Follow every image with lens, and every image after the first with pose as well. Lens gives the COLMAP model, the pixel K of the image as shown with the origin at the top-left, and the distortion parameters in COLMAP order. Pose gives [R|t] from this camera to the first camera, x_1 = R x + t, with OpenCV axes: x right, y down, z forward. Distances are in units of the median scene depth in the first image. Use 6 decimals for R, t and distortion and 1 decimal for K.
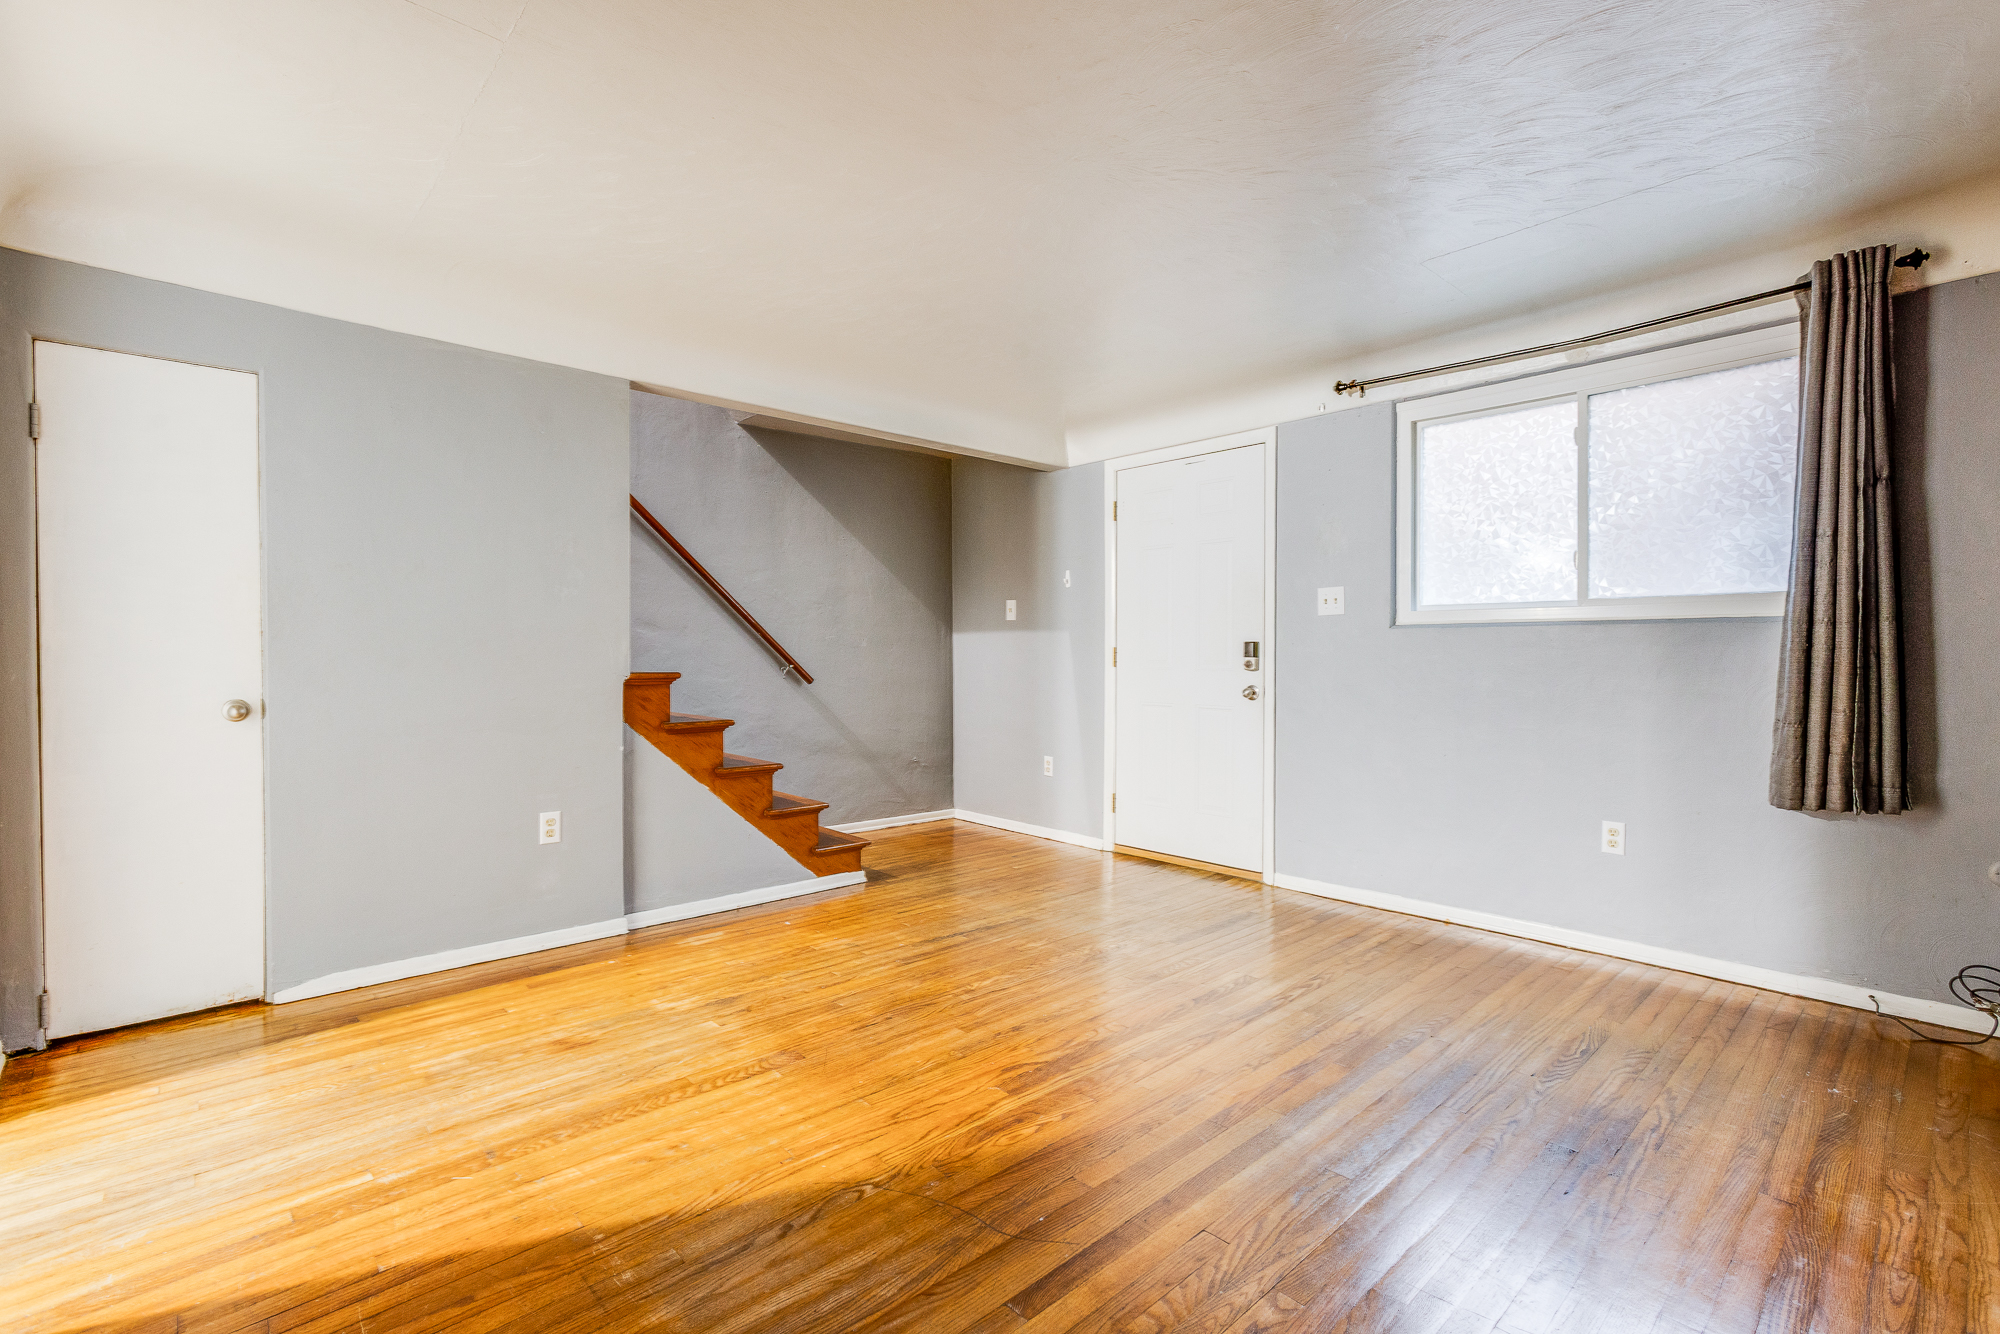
lens RADIAL K [[851.0, 0, 801.4], [0, 851.0, 660.6], [0, 0, 1]] dist [-0.009263, 0.000250]
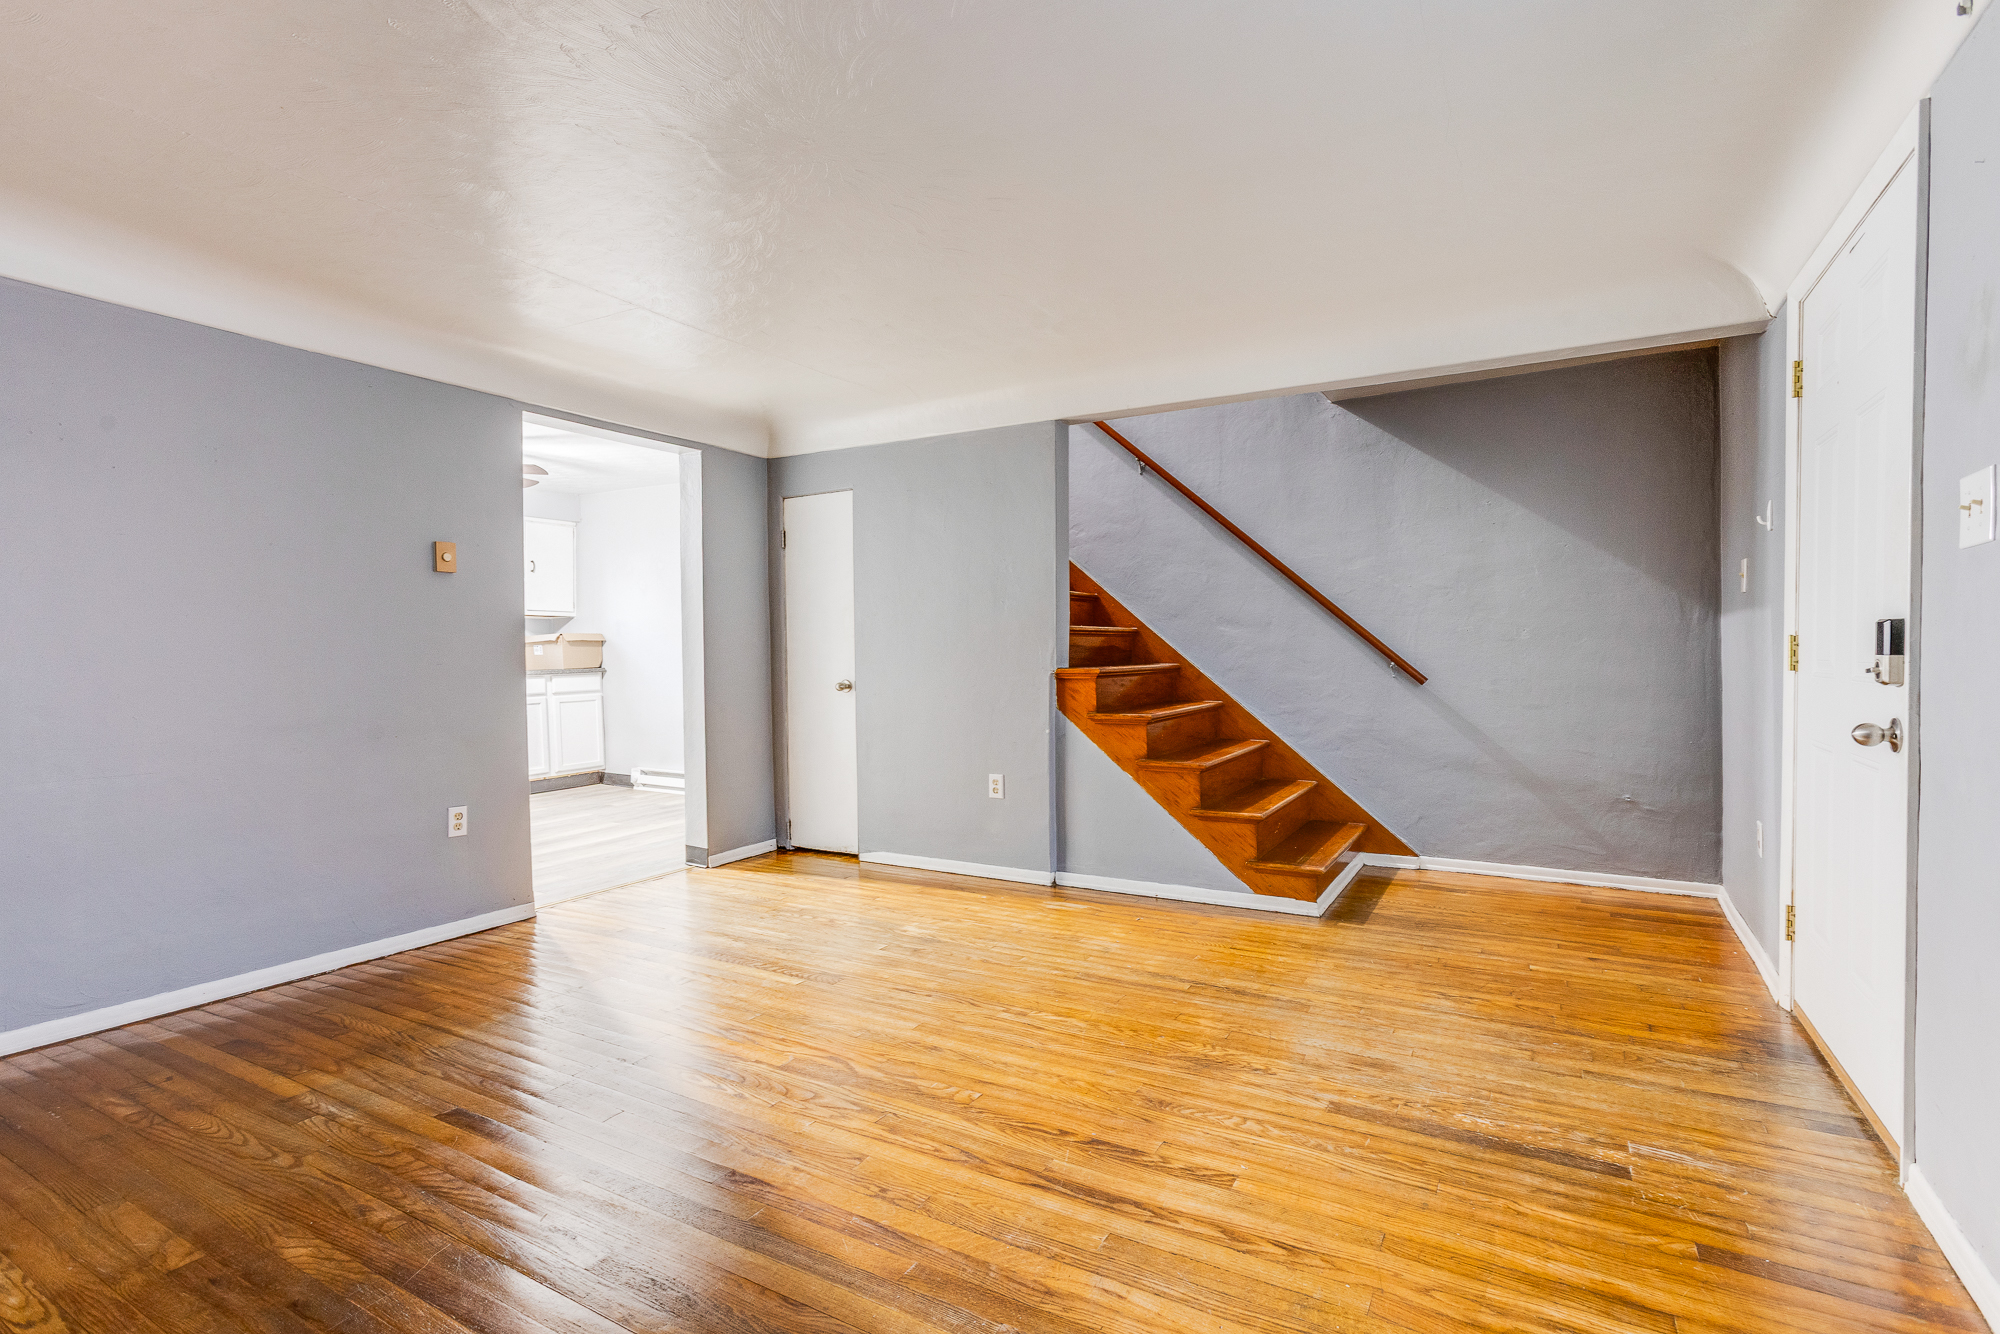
lens RADIAL K [[806.7, 0, 1174.4], [0, 806.7, 665.4], [0, 0, 1]] dist [-0.002056, 0.000345]
pose [[0.510210, 0.012603, -0.859957, 0.881660], [0.001509, 0.999878, 0.015550, -0.007028], [0.860048, -0.009232, 0.510129, 0.589007]]
